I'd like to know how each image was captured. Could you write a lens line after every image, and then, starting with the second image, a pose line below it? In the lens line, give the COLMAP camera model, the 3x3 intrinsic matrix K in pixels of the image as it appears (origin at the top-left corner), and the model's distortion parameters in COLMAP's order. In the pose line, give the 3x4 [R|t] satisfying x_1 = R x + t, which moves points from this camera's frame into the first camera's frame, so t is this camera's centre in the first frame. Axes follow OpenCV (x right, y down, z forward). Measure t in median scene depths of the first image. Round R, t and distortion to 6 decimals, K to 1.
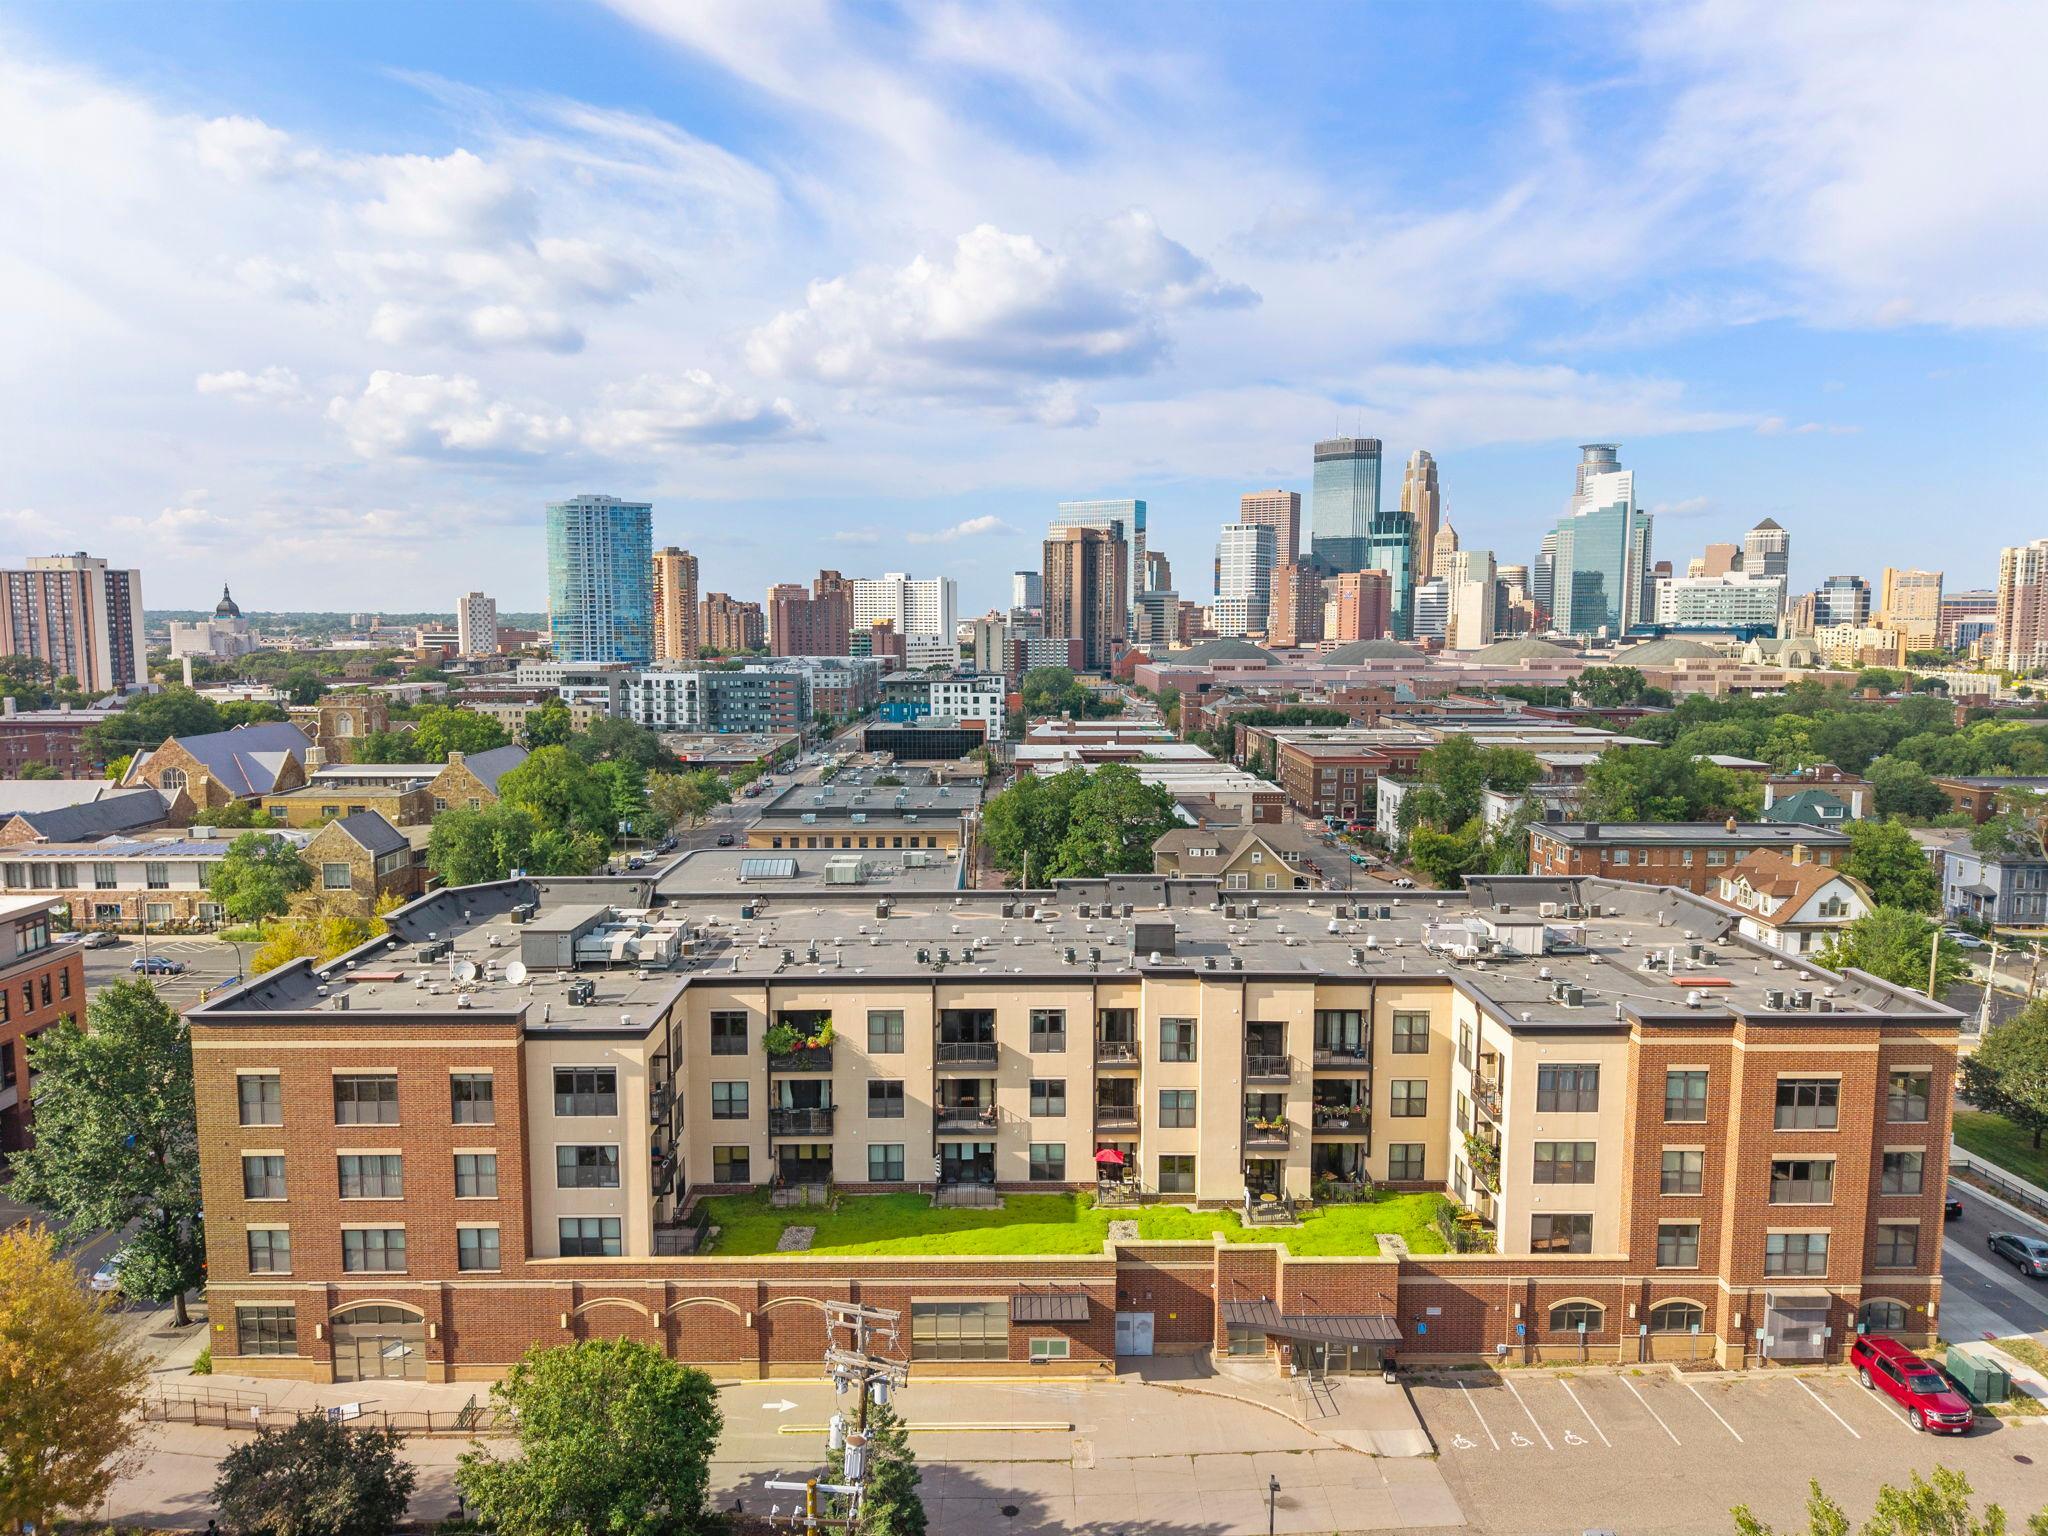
lens RADIAL K [[1374.2, 0, 1017.7], [0, 1374.2, 769.3], [0, 0, 1]] dist [0.036542, -0.038120]
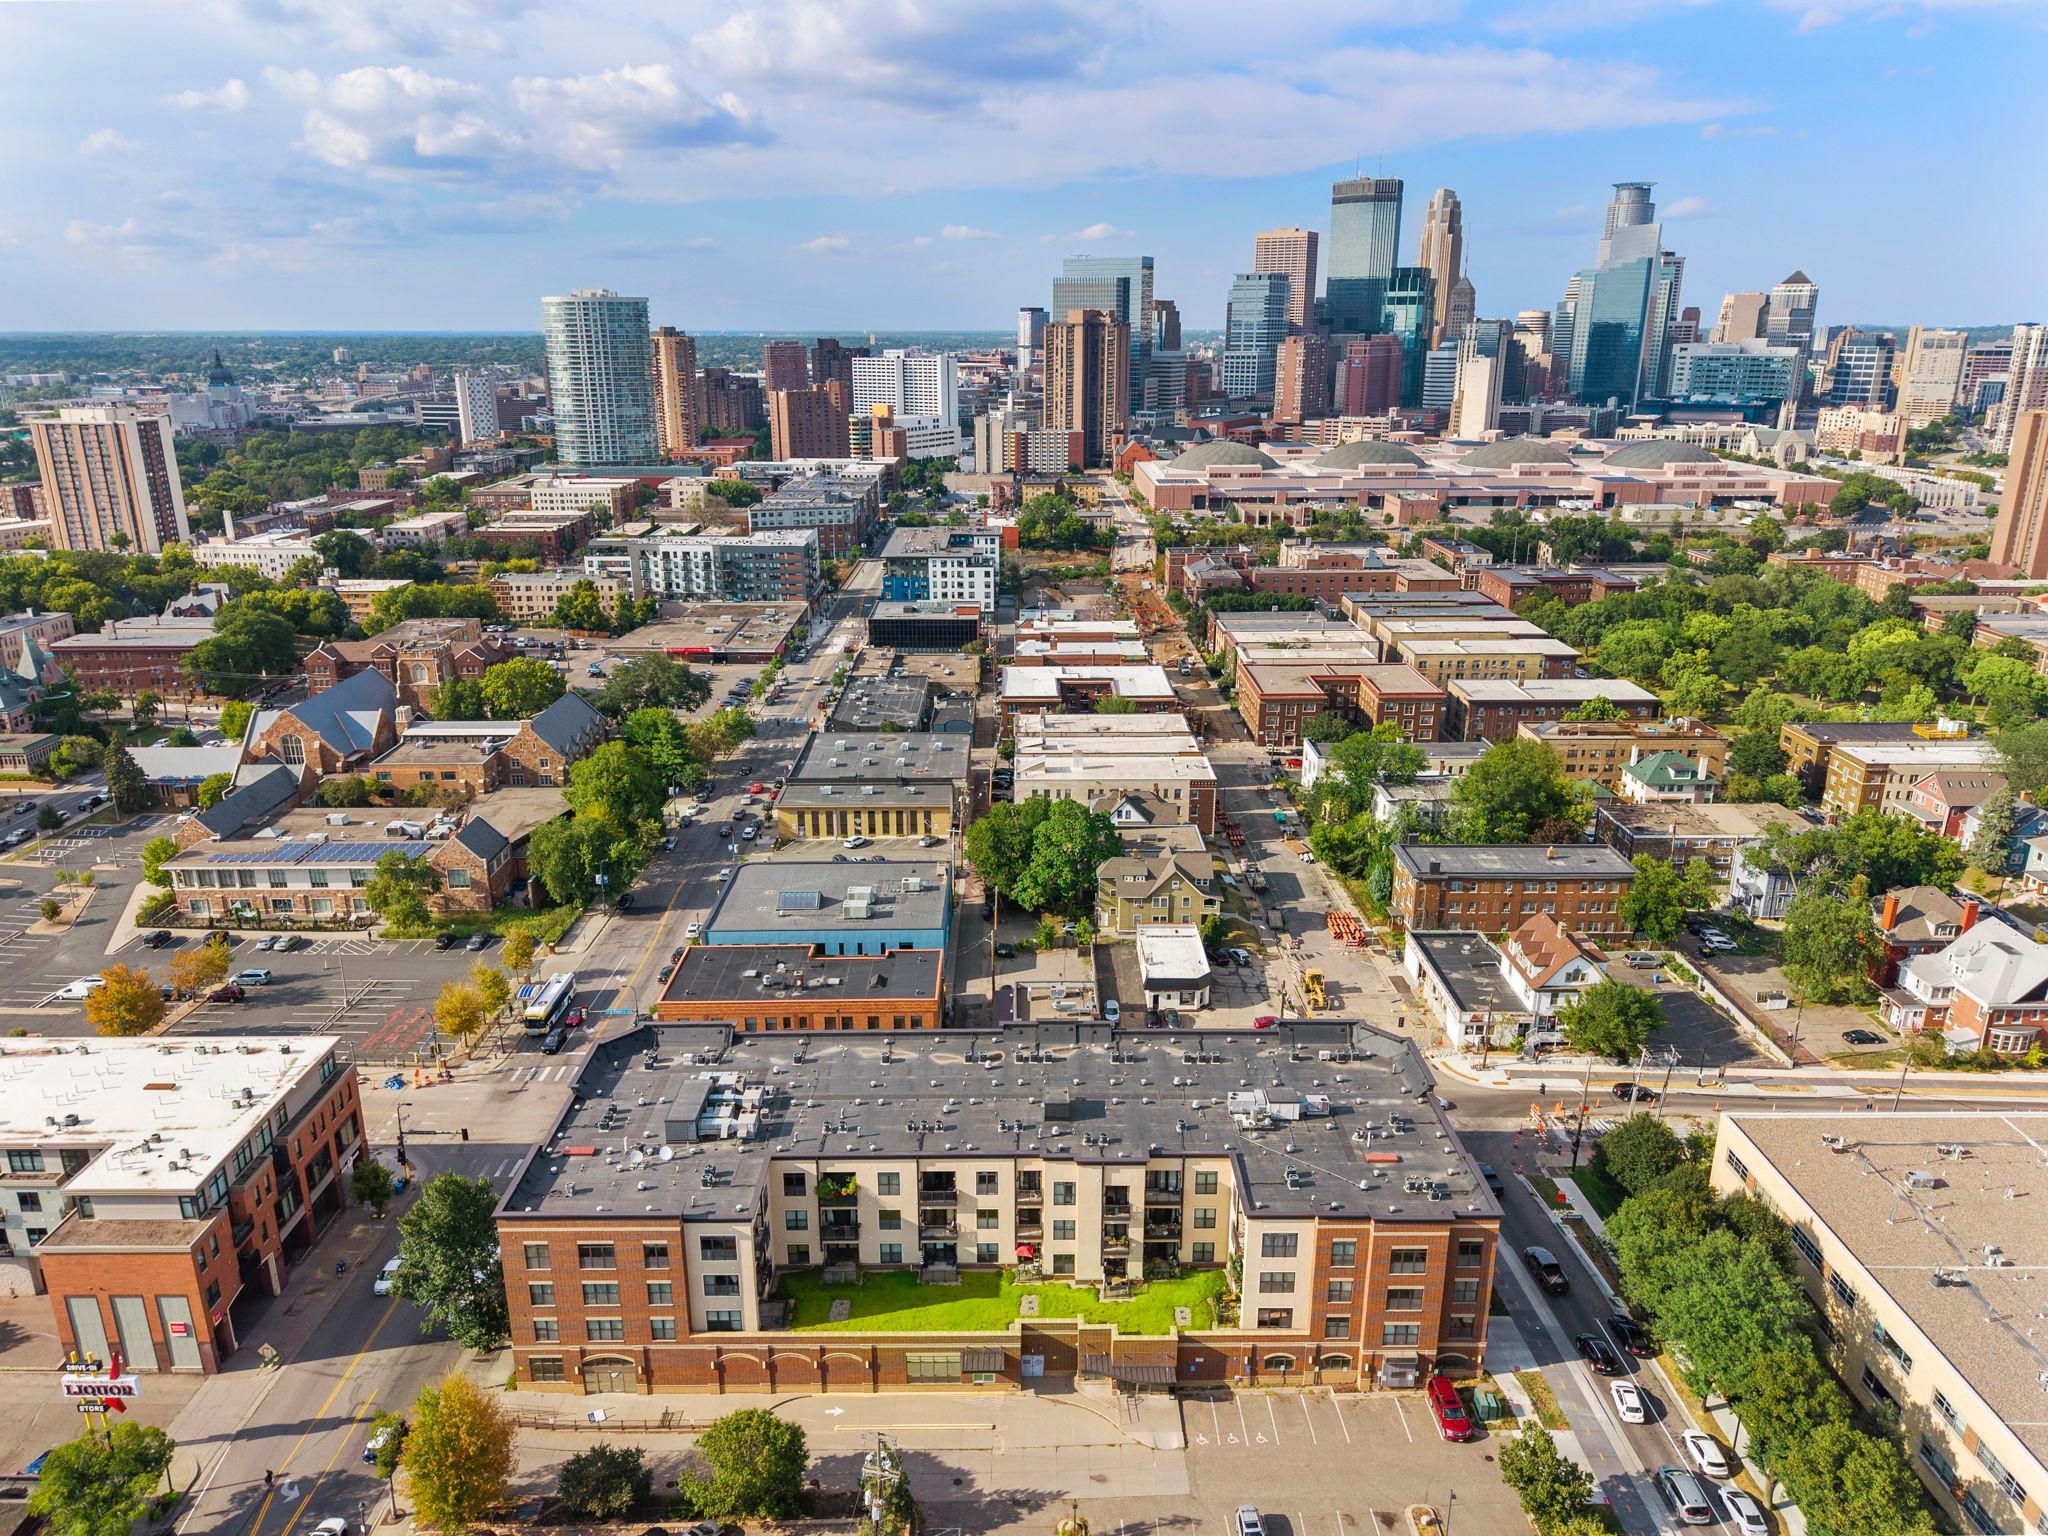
lens RADIAL K [[1387.8, 0, 1017.1], [0, 1387.8, 772.5], [0, 0, 1]] dist [0.034757, -0.036865]
pose [[0.999979, -0.000537, -0.006505, 0.069233], [0.001811, 0.980313, 0.197443, -0.624673], [0.006271, -0.197451, 0.980293, -0.543828]]
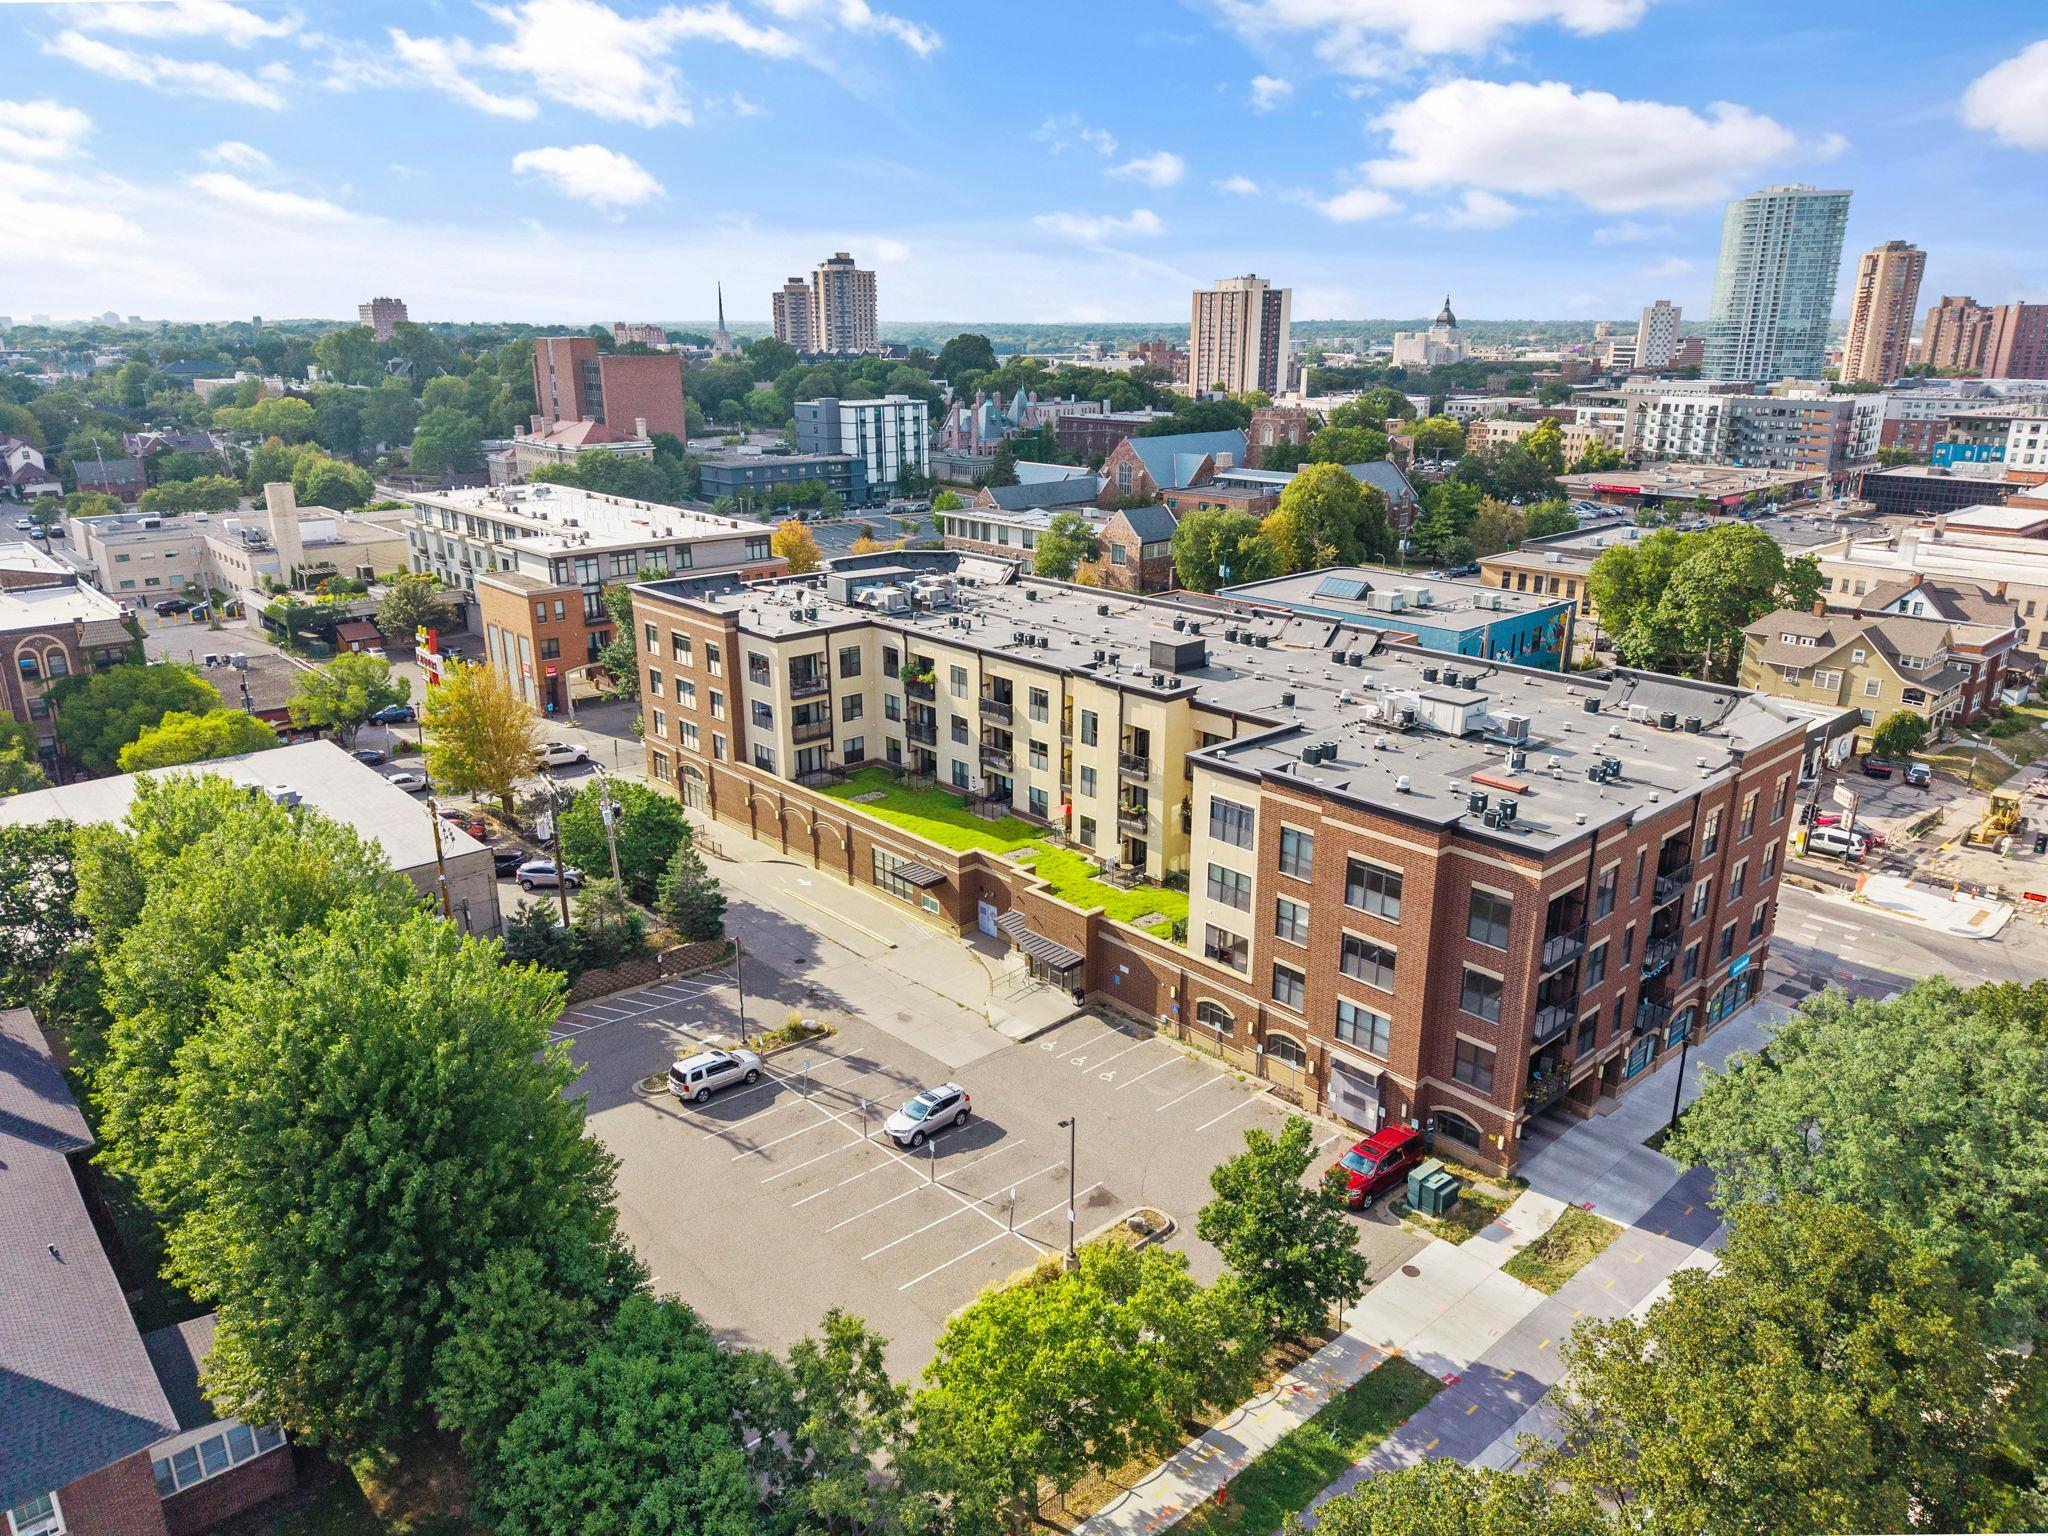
lens RADIAL K [[1366.7, 0, 1027.0], [0, 1366.7, 762.0], [0, 0, 1]] dist [0.065548, -0.060230]
pose [[0.668692, 0.226609, -0.708167, 0.941536], [-0.083923, 0.969342, 0.230938, -0.053766], [0.738788, -0.094995, 0.667209, 0.125786]]
